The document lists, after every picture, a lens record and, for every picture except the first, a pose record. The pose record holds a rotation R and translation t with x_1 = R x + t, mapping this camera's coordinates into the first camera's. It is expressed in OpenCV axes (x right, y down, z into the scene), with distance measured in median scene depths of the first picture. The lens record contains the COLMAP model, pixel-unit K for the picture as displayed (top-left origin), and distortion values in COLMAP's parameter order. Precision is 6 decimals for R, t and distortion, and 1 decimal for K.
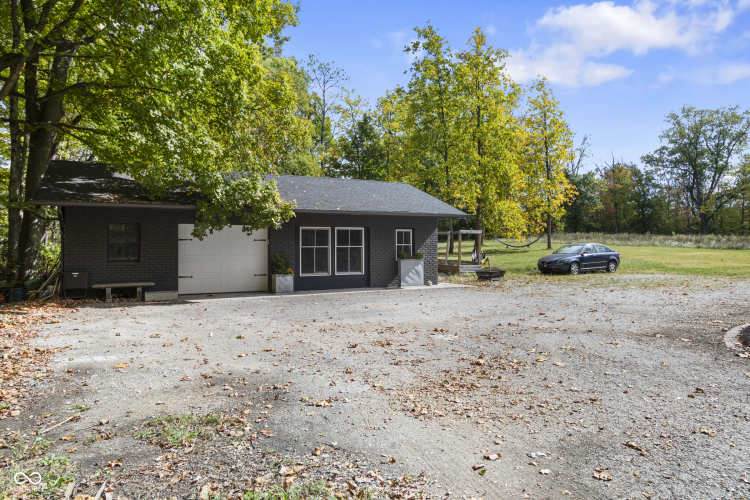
lens RADIAL K [[511.3, 0, 376.5], [0, 511.3, 233.9], [0, 0, 1]] dist [0.048743, 0.001528]
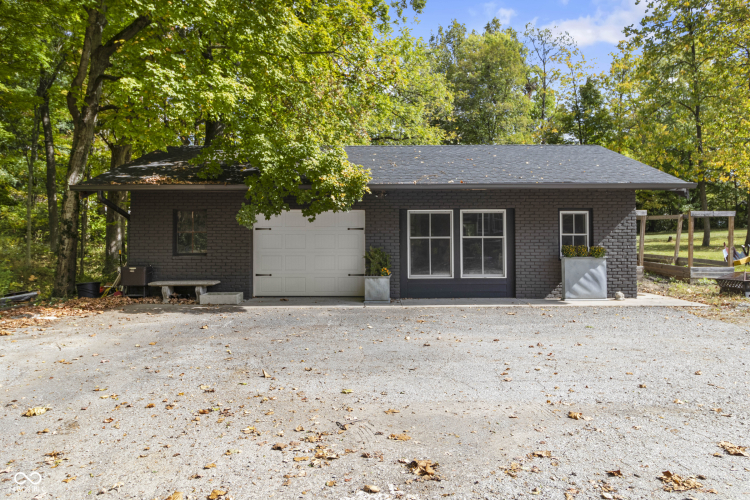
lens RADIAL K [[511.3, 0, 376.5], [0, 511.3, 233.9], [0, 0, 1]] dist [0.048743, 0.001528]
pose [[0.897193, -0.001723, -0.441635, 0.122271], [0.009699, 0.999828, 0.015804, 0.007849], [0.441532, -0.018462, 0.897056, 0.313296]]
